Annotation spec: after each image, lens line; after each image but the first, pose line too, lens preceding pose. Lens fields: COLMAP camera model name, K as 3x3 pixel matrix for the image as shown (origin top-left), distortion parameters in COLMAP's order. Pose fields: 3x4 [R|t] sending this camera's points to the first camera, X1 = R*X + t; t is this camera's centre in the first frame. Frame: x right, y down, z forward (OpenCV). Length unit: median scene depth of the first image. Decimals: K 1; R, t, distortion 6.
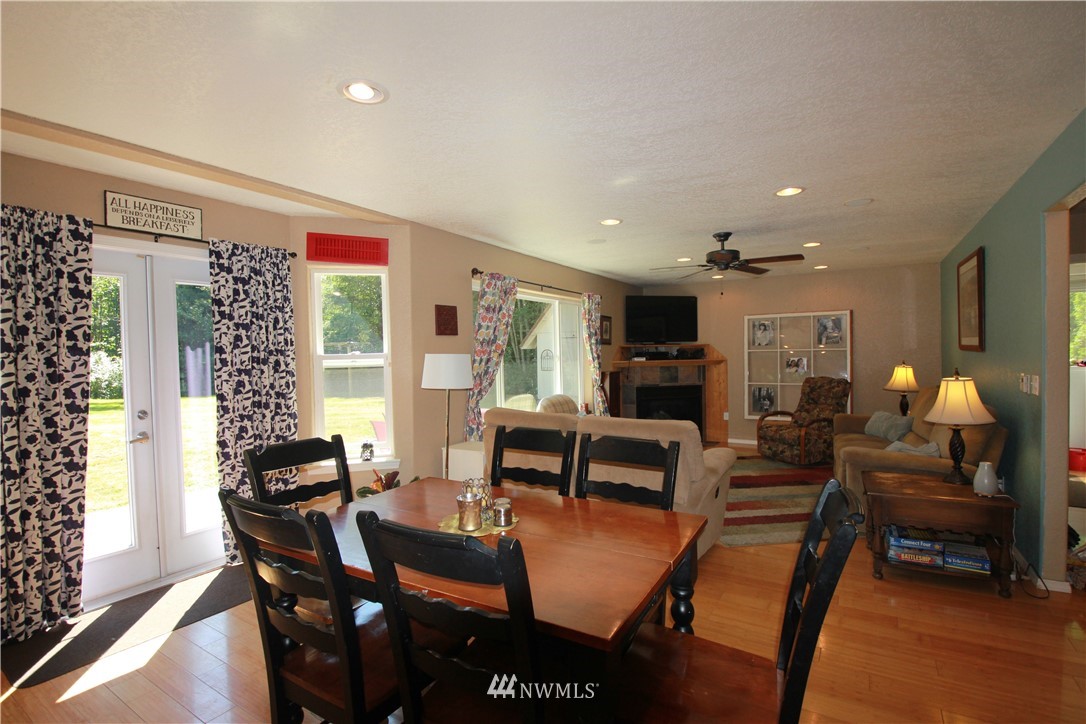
lens RADIAL K [[509.4, 0, 544.5], [0, 509.4, 366.2], [0, 0, 1]] dist [-0.000432, -0.014474]
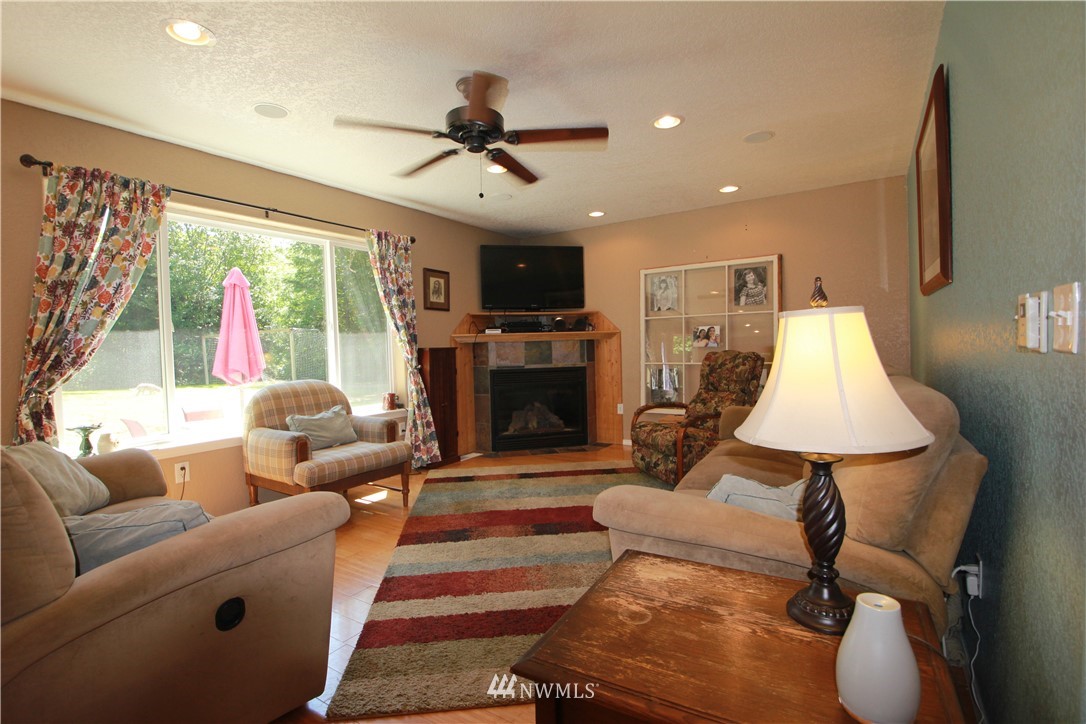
lens RADIAL K [[509.4, 0, 544.5], [0, 509.4, 366.2], [0, 0, 1]] dist [-0.000432, -0.014474]
pose [[0.999901, -0.010326, -0.009524, 0.313094], [0.010517, 0.999742, 0.020142, 0.025563], [0.009313, -0.020240, 0.999752, 0.326902]]
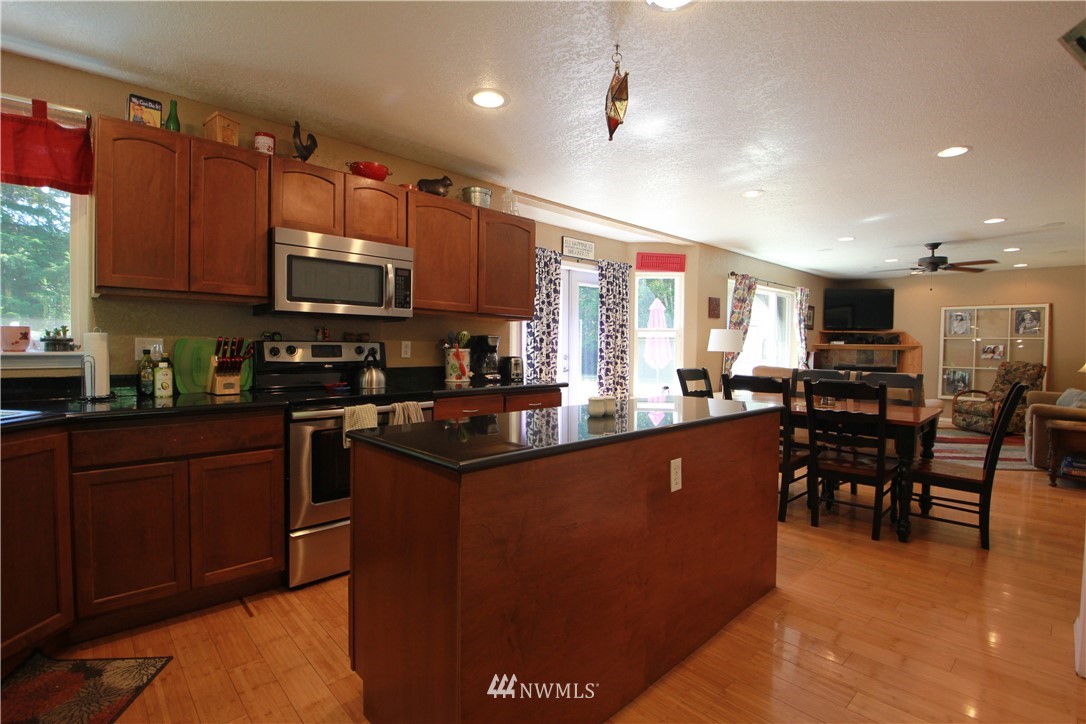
lens RADIAL K [[496.6, 0, 547.5], [0, 496.6, 359.0], [0, 0, 1]] dist [-0.000602, -0.021392]
pose [[0.961817, 0.036678, -0.271224, -0.178371], [-0.034282, 0.999320, 0.013568, 0.037247], [0.271537, -0.003752, 0.962421, -0.348365]]
